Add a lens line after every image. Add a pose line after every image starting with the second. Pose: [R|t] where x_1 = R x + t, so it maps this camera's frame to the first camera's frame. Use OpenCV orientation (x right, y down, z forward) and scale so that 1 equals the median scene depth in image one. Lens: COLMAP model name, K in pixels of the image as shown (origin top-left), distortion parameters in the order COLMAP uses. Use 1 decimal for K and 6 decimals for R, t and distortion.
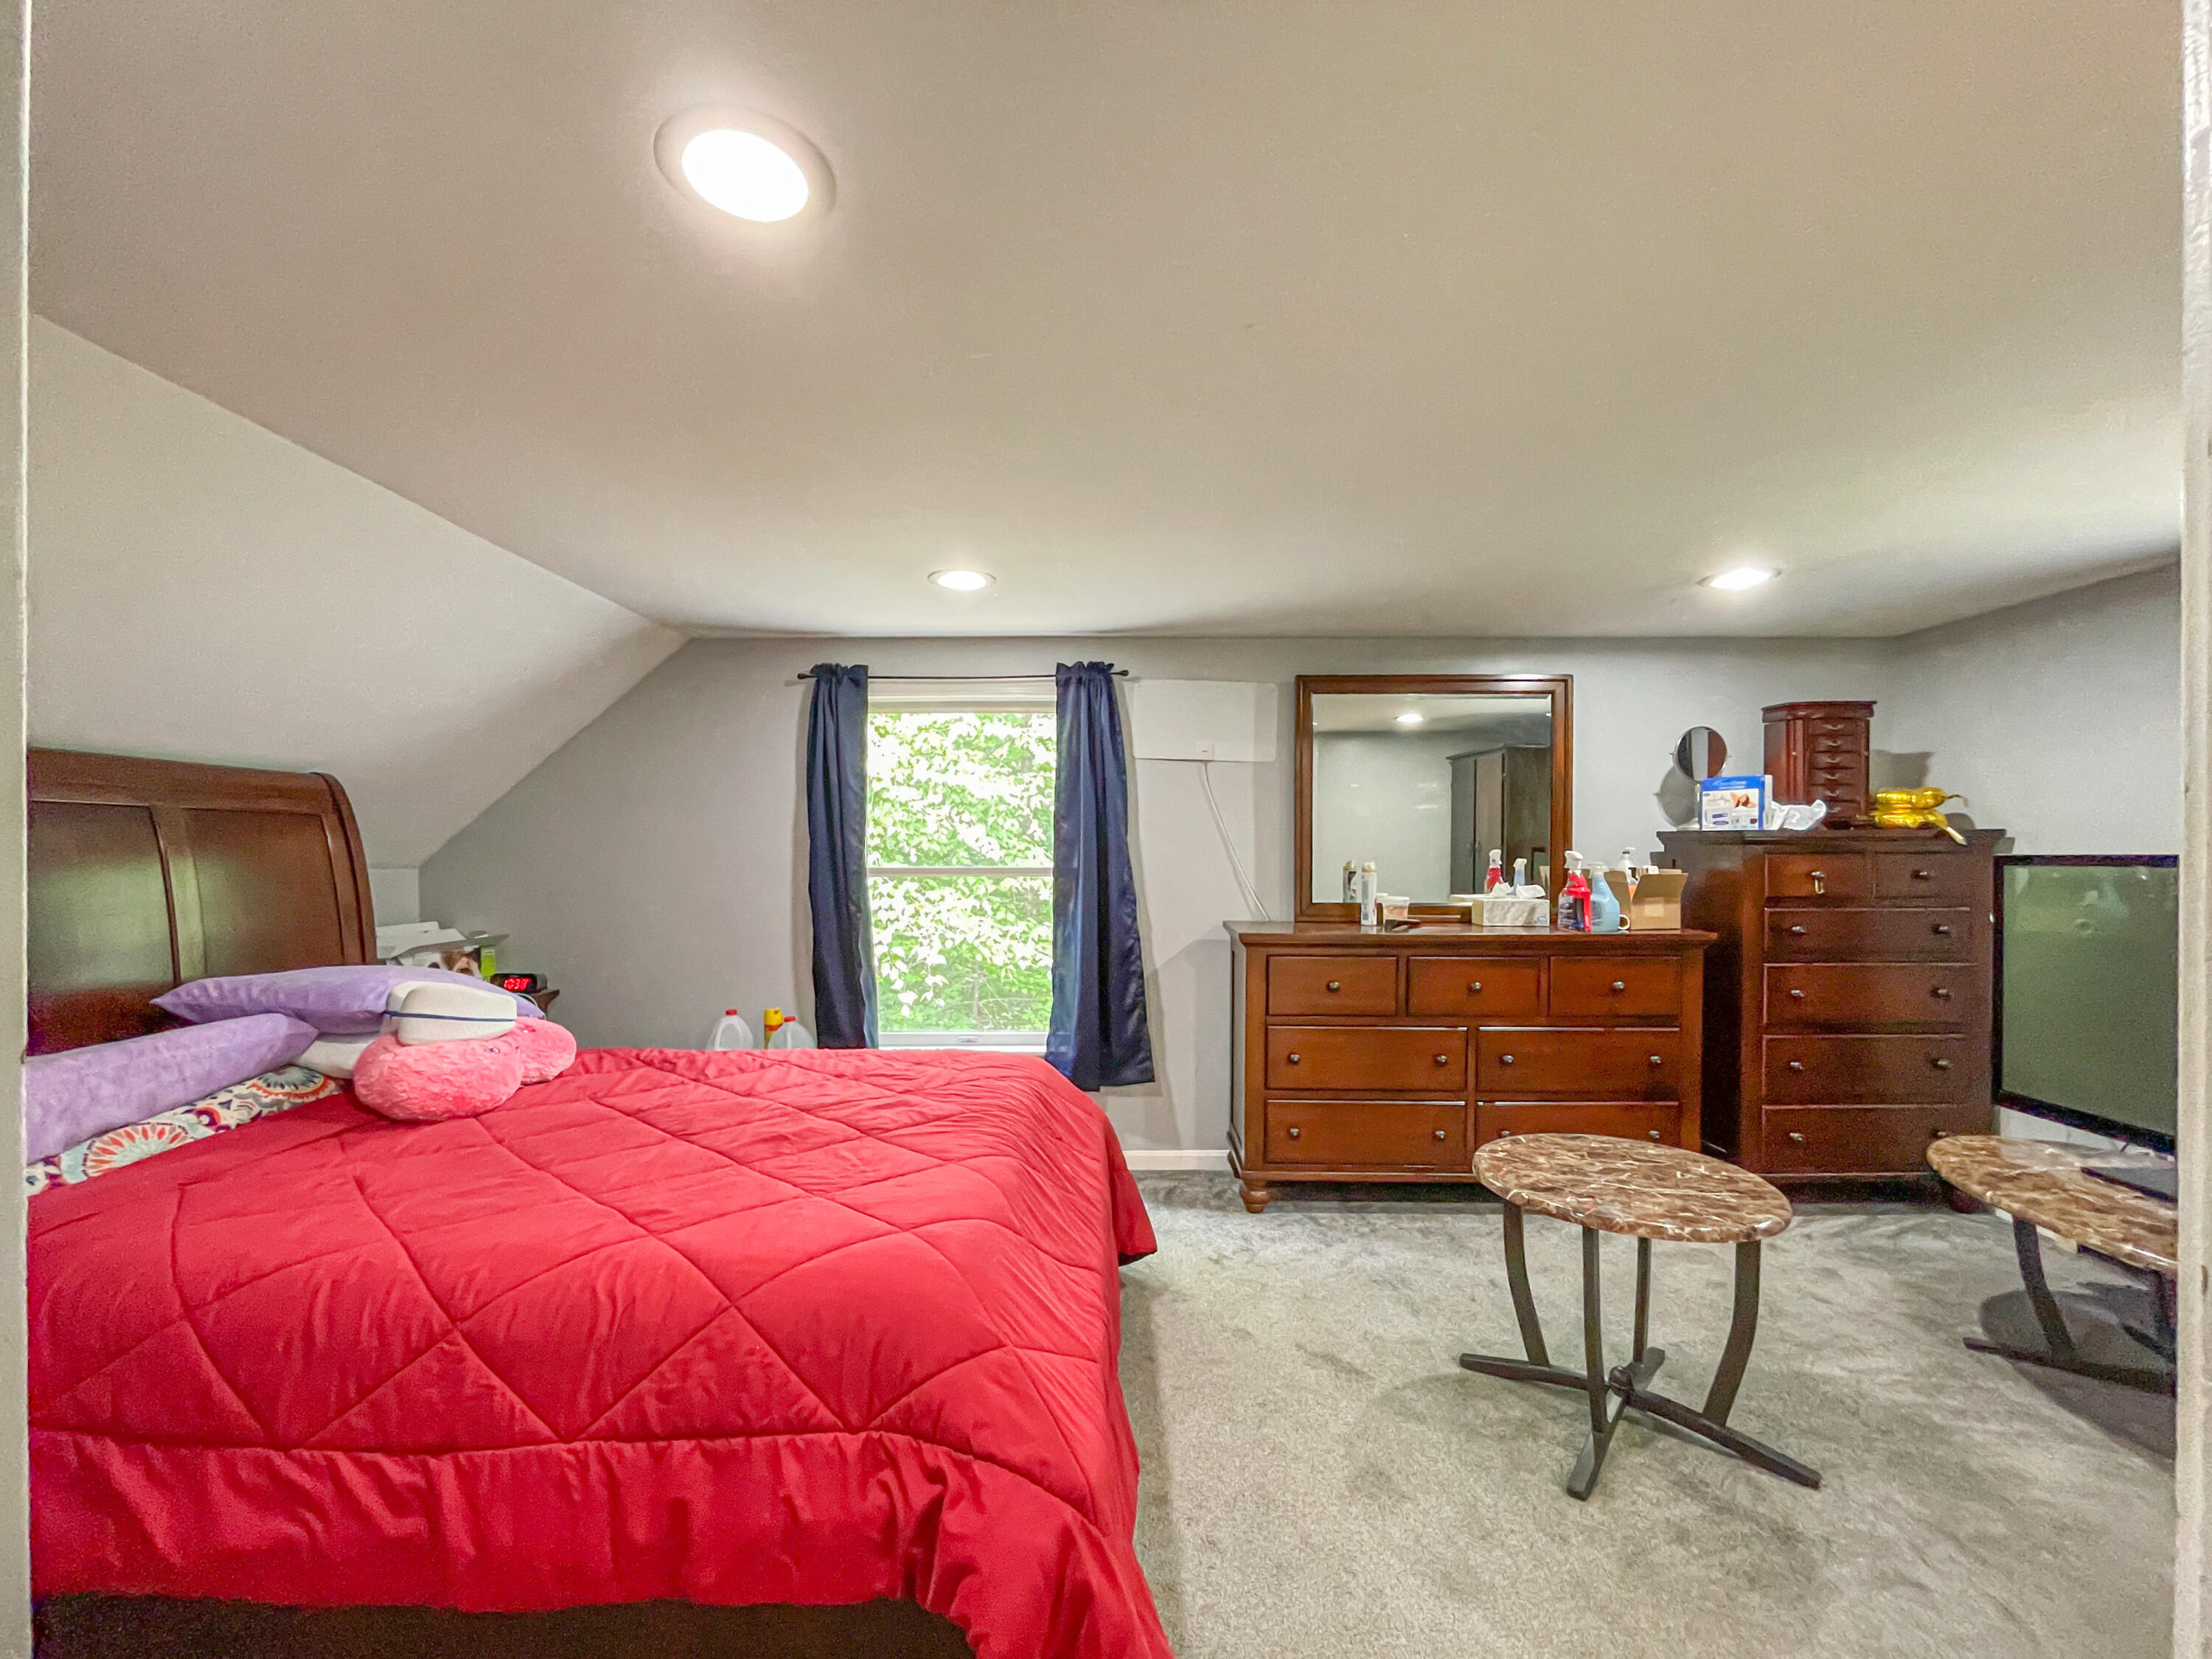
lens RADIAL K [[913.0, 0, 1102.7], [0, 913.0, 835.4], [0, 0, 1]] dist [-0.001113, -0.000714]
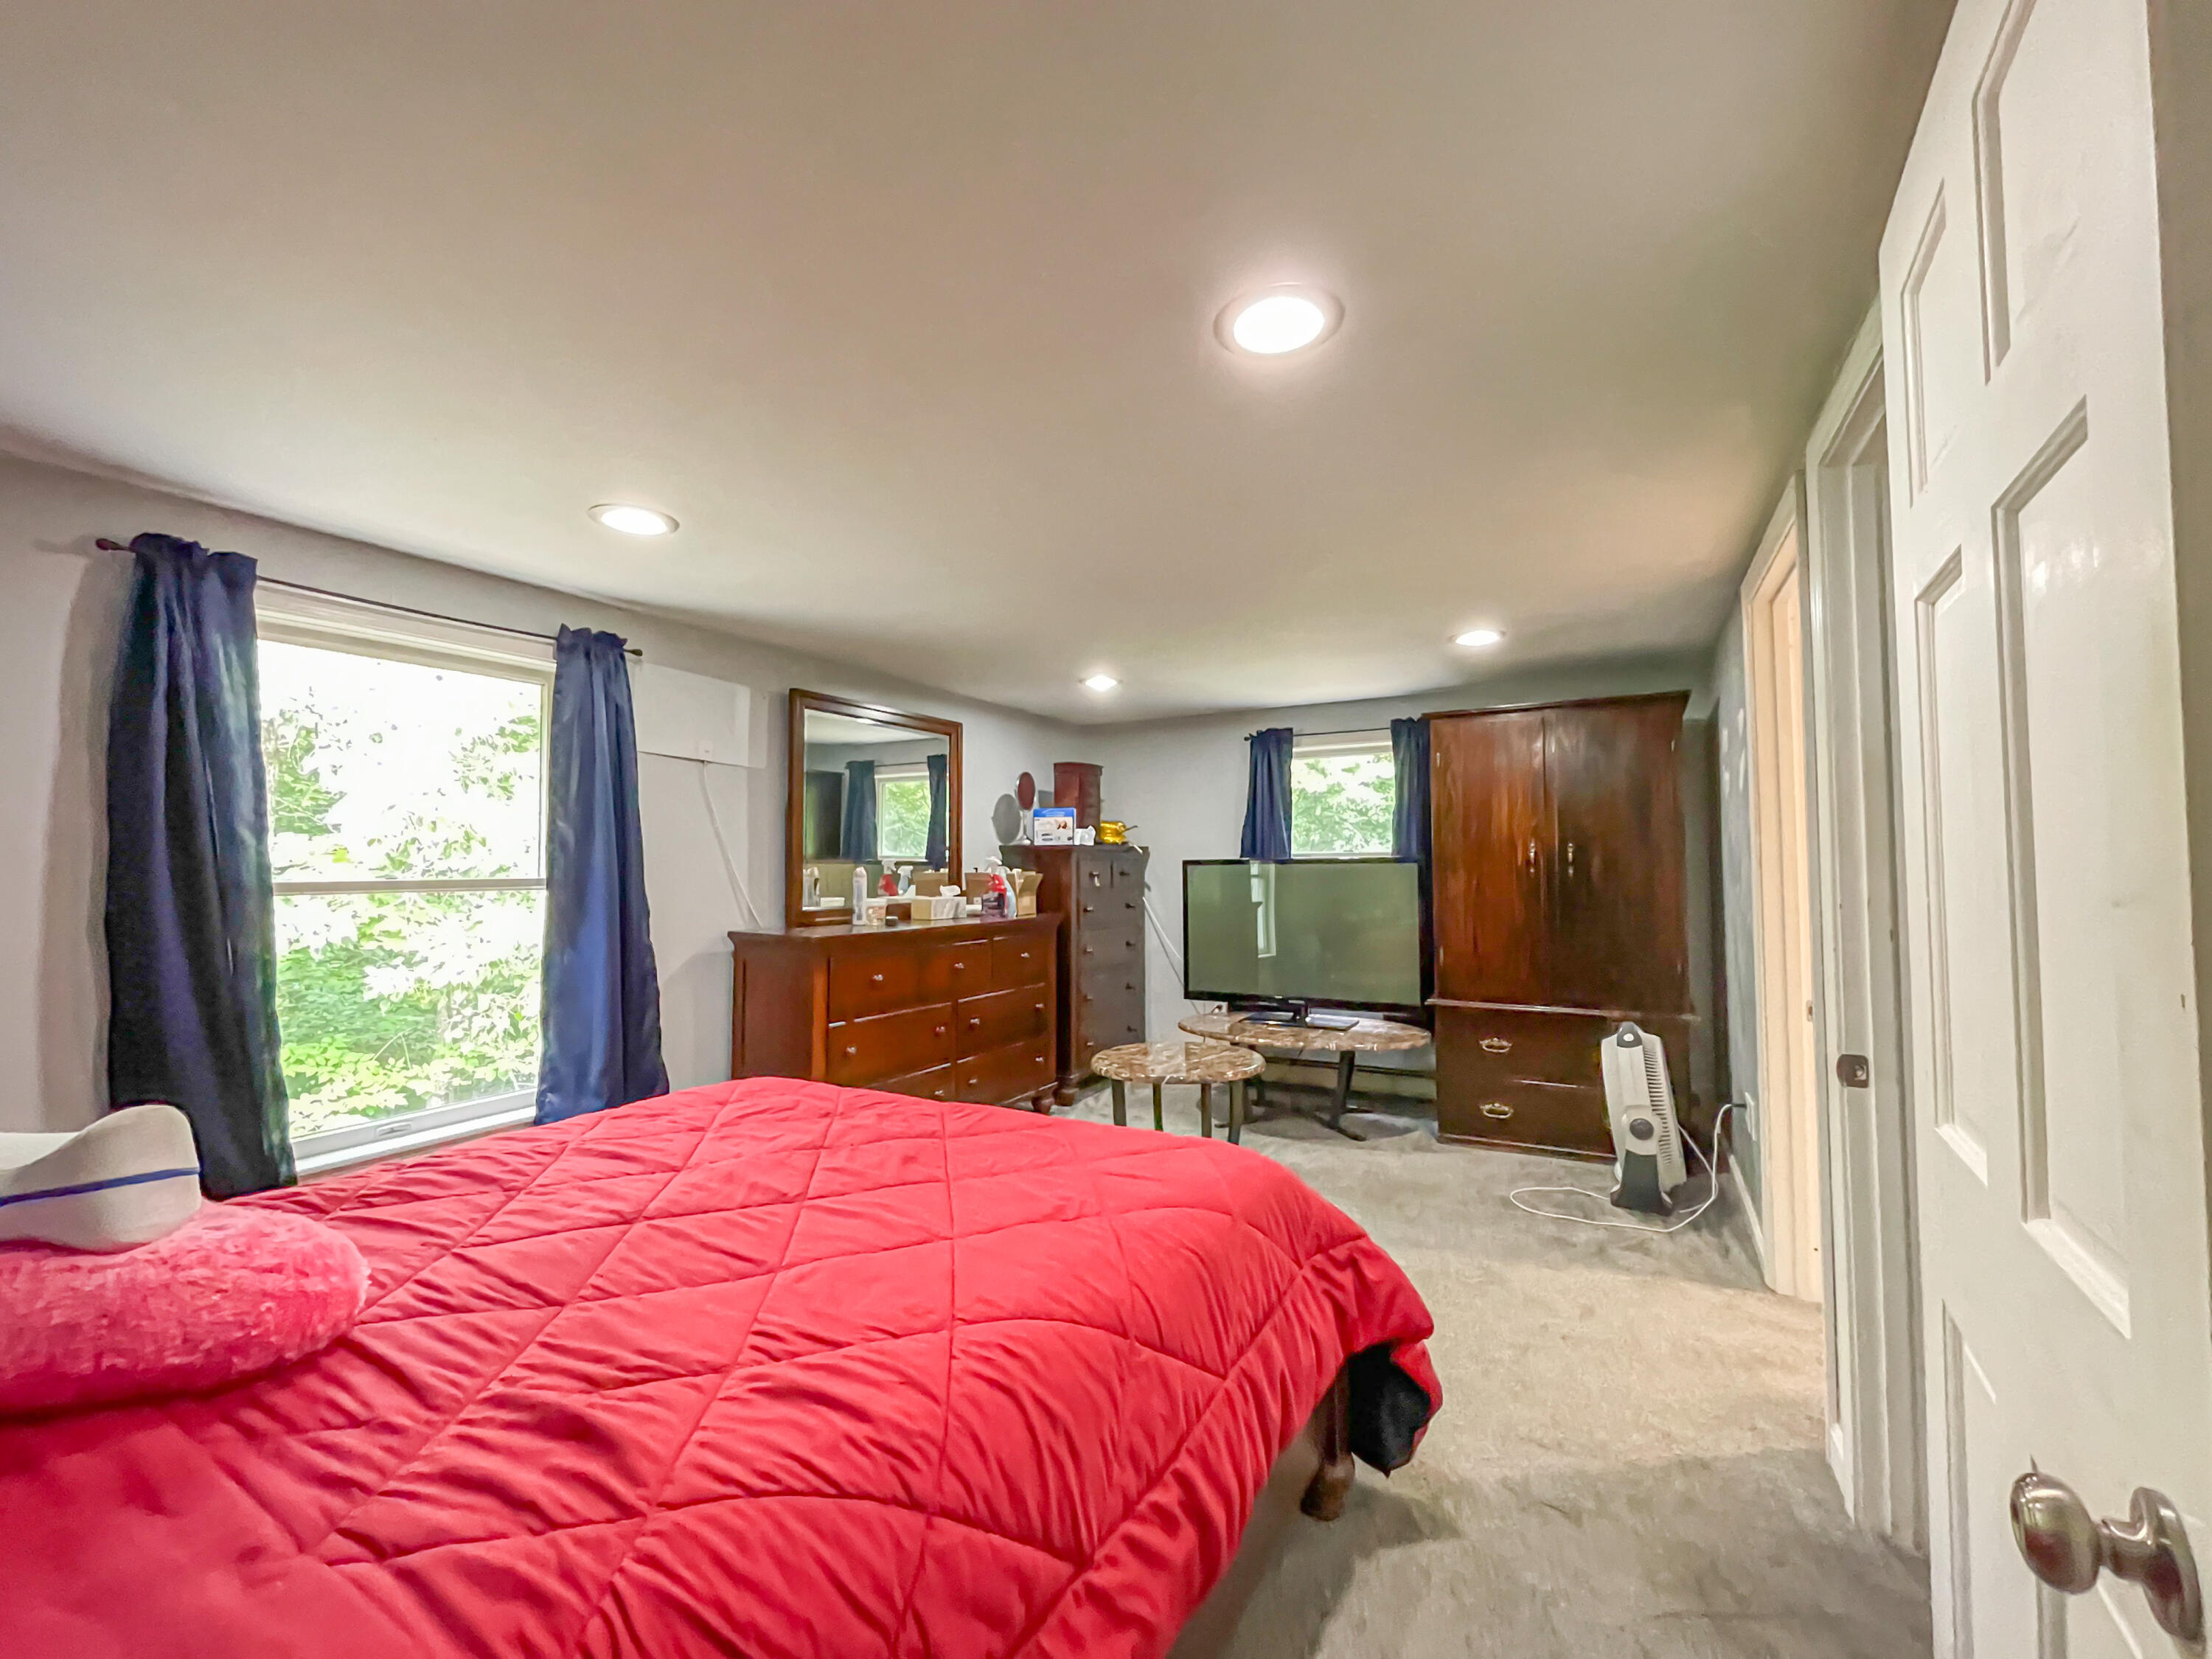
lens RADIAL K [[913.0, 0, 1102.7], [0, 913.0, 835.4], [0, 0, 1]] dist [-0.001113, -0.000714]
pose [[0.494524, 0.026791, 0.868751, -0.546484], [-0.004479, 0.999590, -0.028276, 0.020403], [-0.869153, 0.010092, 0.494441, 0.201429]]
